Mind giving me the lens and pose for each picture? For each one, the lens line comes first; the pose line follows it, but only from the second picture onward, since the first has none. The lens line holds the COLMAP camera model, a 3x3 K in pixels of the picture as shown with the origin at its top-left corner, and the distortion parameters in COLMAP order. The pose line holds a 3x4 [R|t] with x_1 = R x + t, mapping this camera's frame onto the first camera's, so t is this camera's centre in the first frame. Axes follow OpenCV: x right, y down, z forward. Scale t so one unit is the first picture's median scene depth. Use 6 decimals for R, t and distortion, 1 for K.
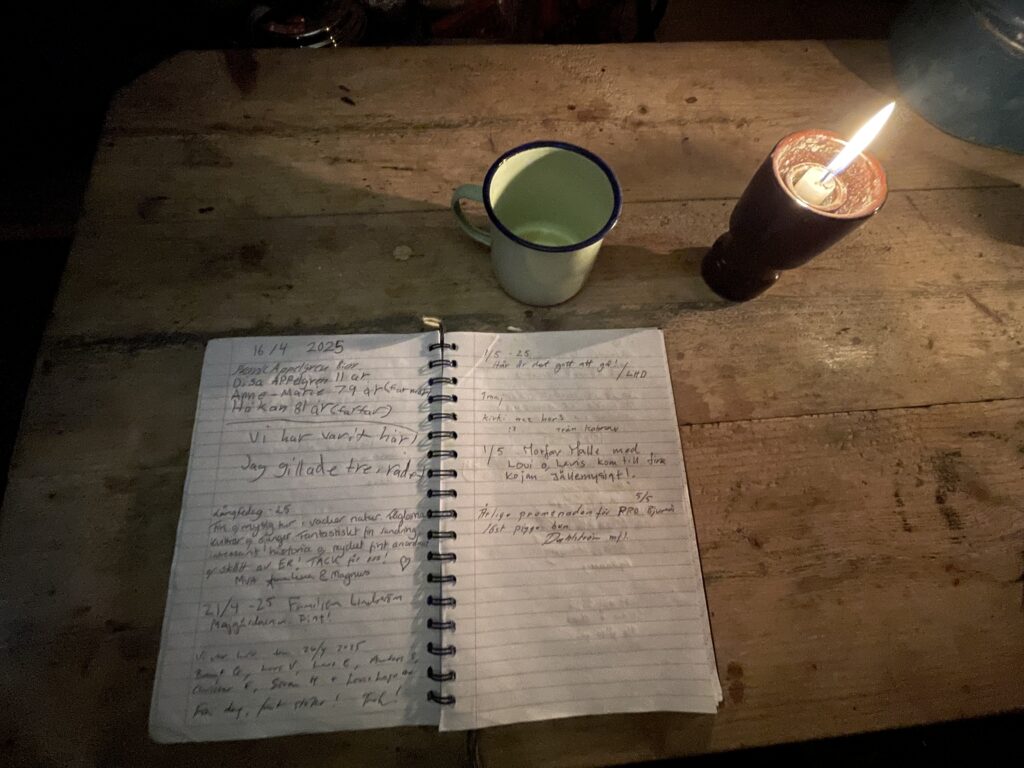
lens RADIAL K [[410.8, 0, 512.6], [0, 410.8, 383.7], [0, 0, 1]] dist [0.001805, 0.000124]
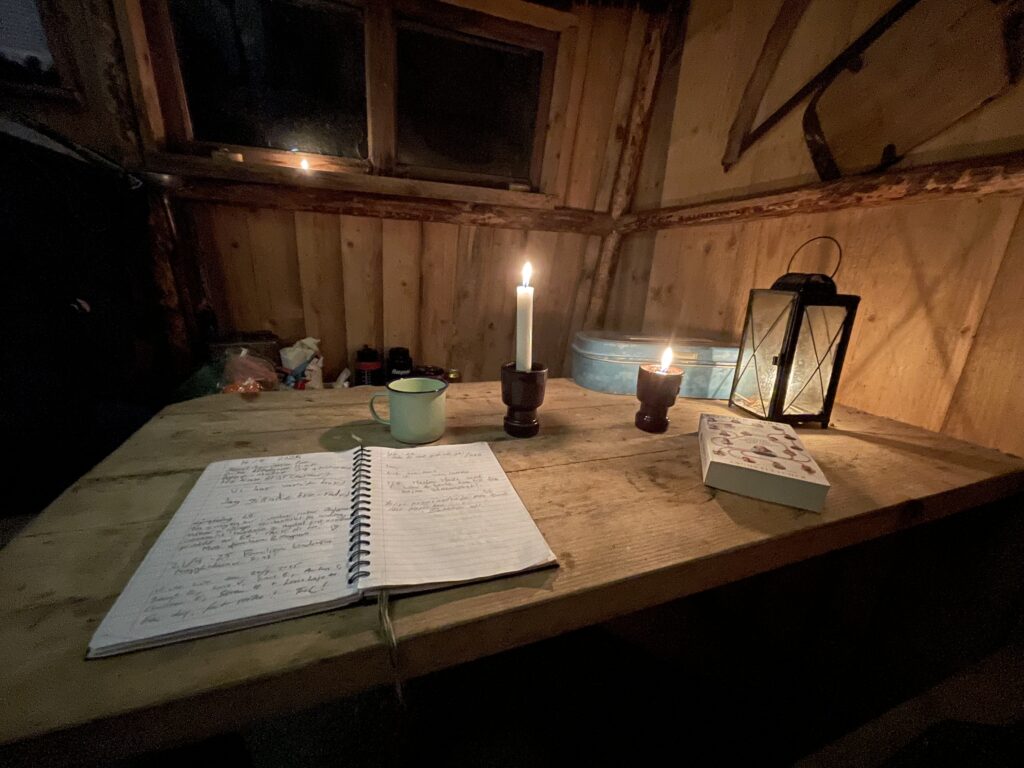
lens RADIAL K [[410.8, 0, 509.9], [0, 410.8, 381.5], [0, 0, 1]] dist [0.001805, 0.000124]
pose [[0.963139, -0.059172, 0.262417, -0.008057], [0.249647, 0.559979, -0.790000, 1.433008], [-0.100202, 0.826391, 0.554109, -0.318182]]
